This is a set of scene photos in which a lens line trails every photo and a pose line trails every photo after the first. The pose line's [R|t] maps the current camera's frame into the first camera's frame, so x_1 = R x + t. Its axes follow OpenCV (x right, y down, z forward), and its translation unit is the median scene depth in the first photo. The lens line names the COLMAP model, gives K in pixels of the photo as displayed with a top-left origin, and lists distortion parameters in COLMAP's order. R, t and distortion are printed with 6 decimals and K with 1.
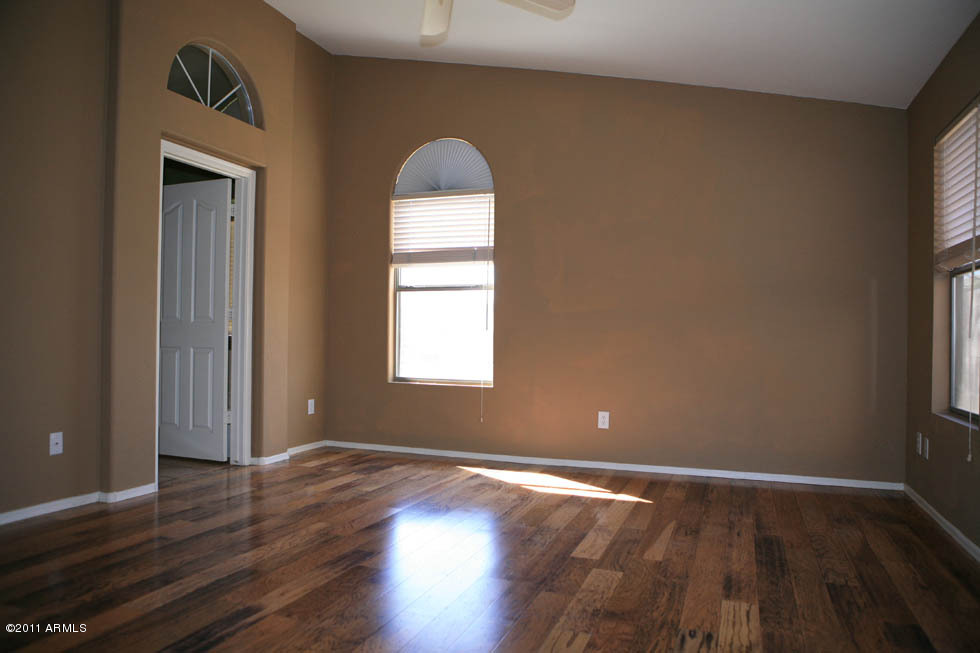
lens RADIAL K [[679.7, 0, 490.0], [0, 679.7, 326.5], [0, 0, 1]] dist [-0.095601, 0.075707]
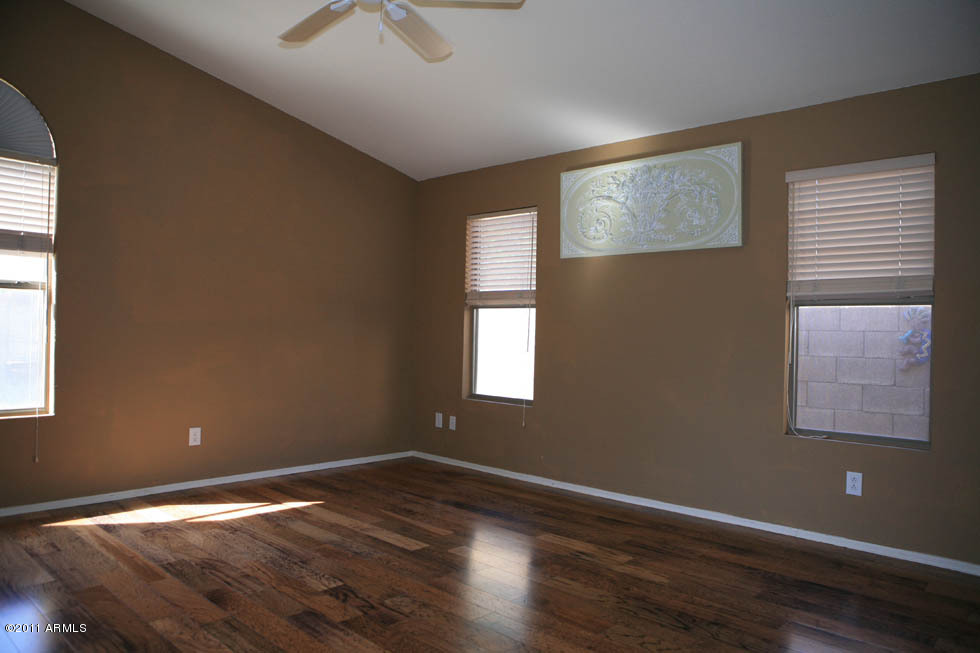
lens RADIAL K [[679.7, 0, 490.0], [0, 679.7, 326.5], [0, 0, 1]] dist [-0.095601, 0.075707]
pose [[0.376040, 0.003299, 0.926597, -0.792797], [-0.030126, 0.999509, 0.008667, -0.054040], [-0.926113, -0.031174, 0.375955, 0.387009]]
